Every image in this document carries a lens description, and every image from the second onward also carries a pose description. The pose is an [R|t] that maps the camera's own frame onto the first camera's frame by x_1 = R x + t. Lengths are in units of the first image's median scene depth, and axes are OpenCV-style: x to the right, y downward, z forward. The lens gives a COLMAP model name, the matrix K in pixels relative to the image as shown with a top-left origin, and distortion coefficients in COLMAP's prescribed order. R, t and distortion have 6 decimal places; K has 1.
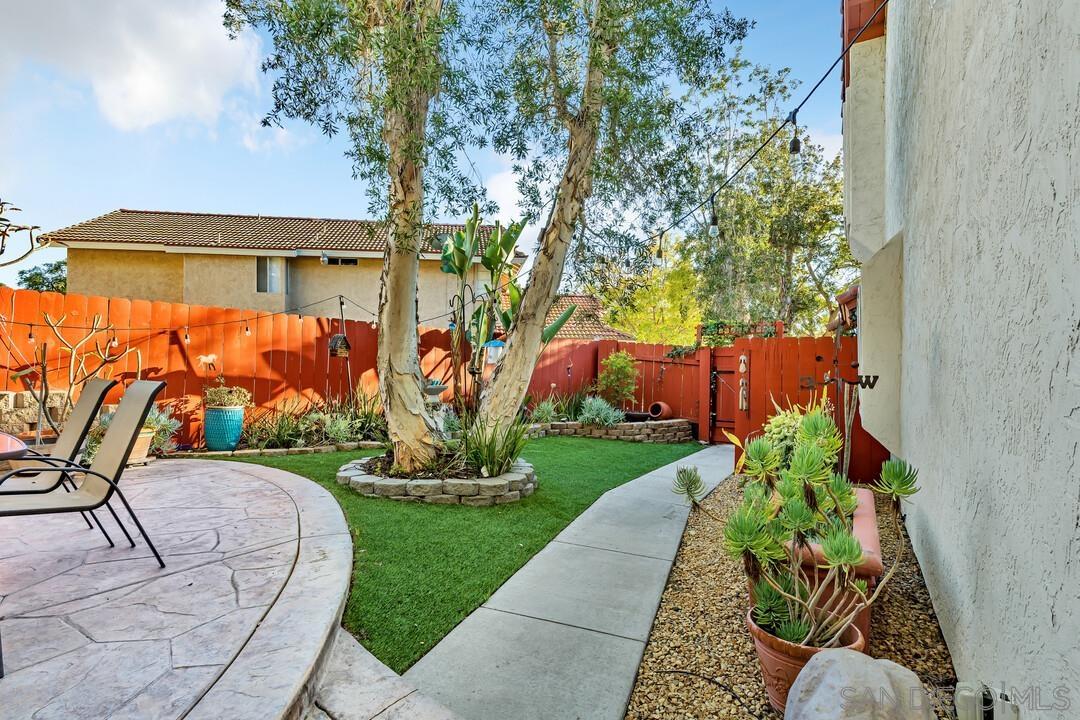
lens RADIAL K [[523.4, 0, 540.1], [0, 523.4, 365.0], [0, 0, 1]] dist [0.004082, 0.000445]
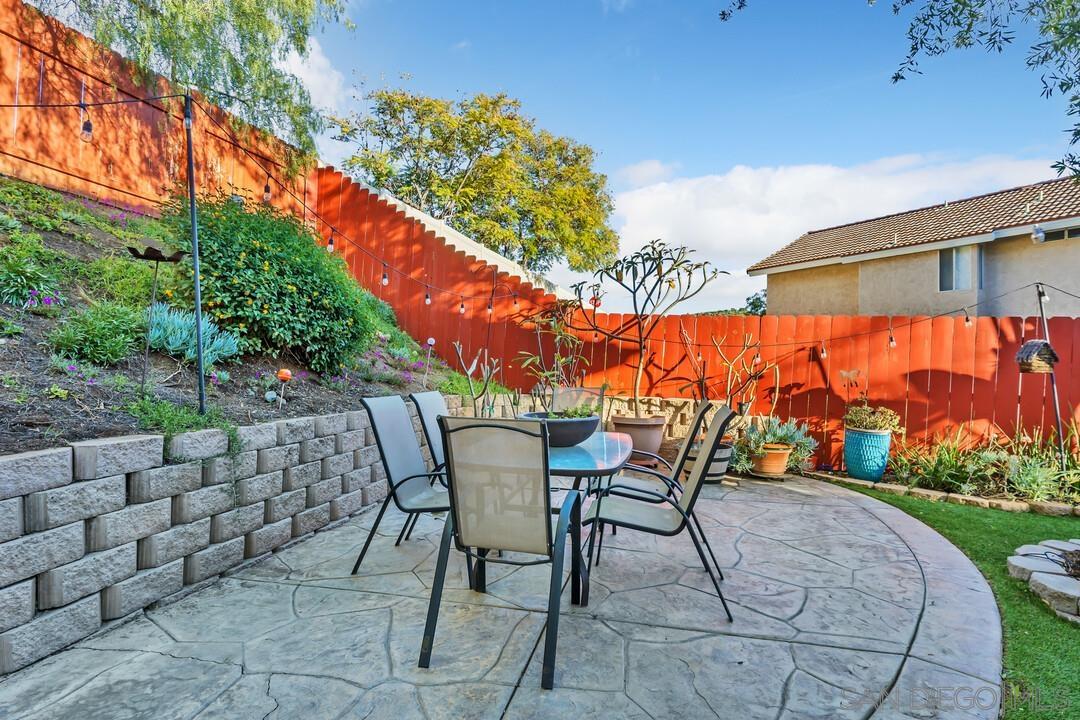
lens RADIAL K [[530.4, 0, 540.0], [0, 530.4, 360.0], [0, 0, 1]] dist [0.001551, 0.000046]
pose [[0.399540, -0.007688, -0.916684, -0.009551], [-0.012472, 0.999827, -0.013821, -0.016545], [0.916631, 0.016955, 0.399375, 0.146274]]
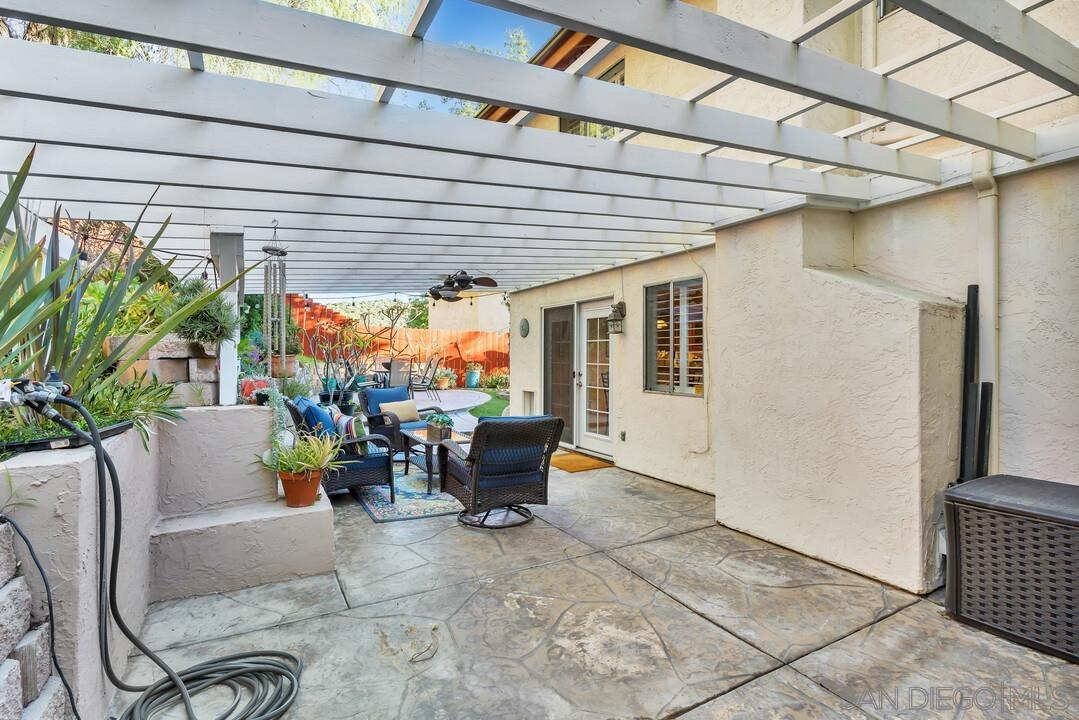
lens RADIAL K [[532.4, 0, 538.0], [0, 532.4, 355.4], [0, 0, 1]] dist [0.000684, 0.001229]
pose [[0.870441, -0.001215, -0.492271, 0.918783], [-0.002008, 0.999980, -0.006017, 0.017447], [0.492268, 0.006226, 0.870421, -1.060094]]
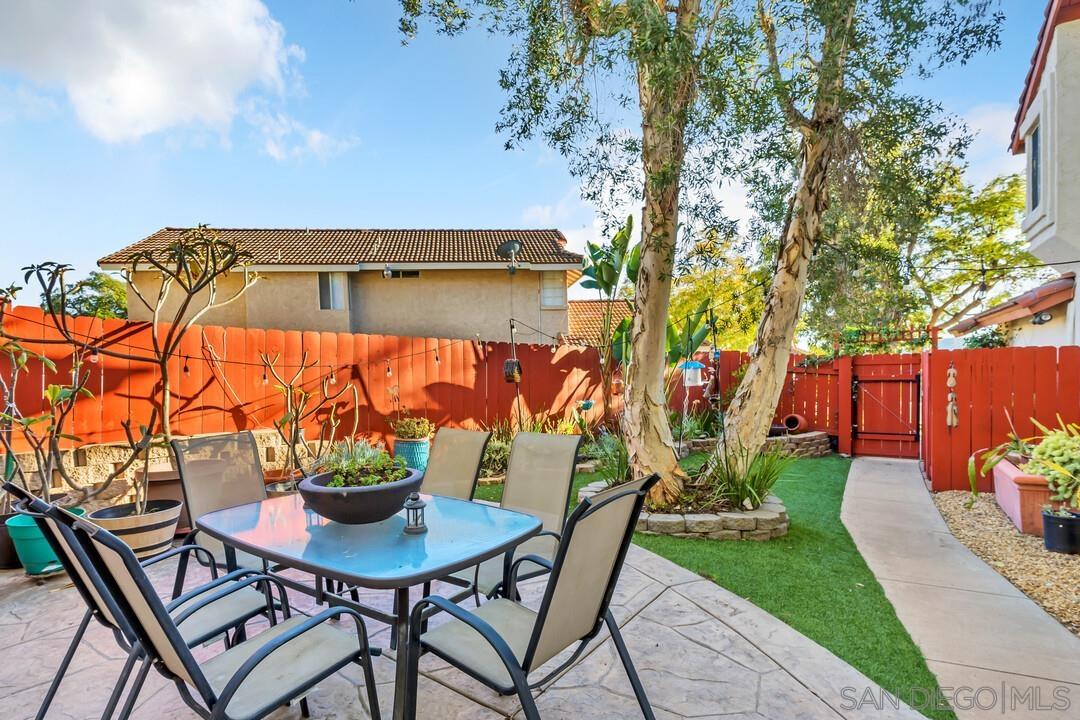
lens RADIAL K [[541.2, 0, 540.1], [0, 541.2, 391.0], [0, 0, 1]] dist [0.004622, 0.000645]
pose [[0.999247, -0.031060, -0.023239, -0.331118], [0.031941, 0.998746, 0.038562, -0.039338], [0.022012, -0.039275, 0.998986, 0.002270]]
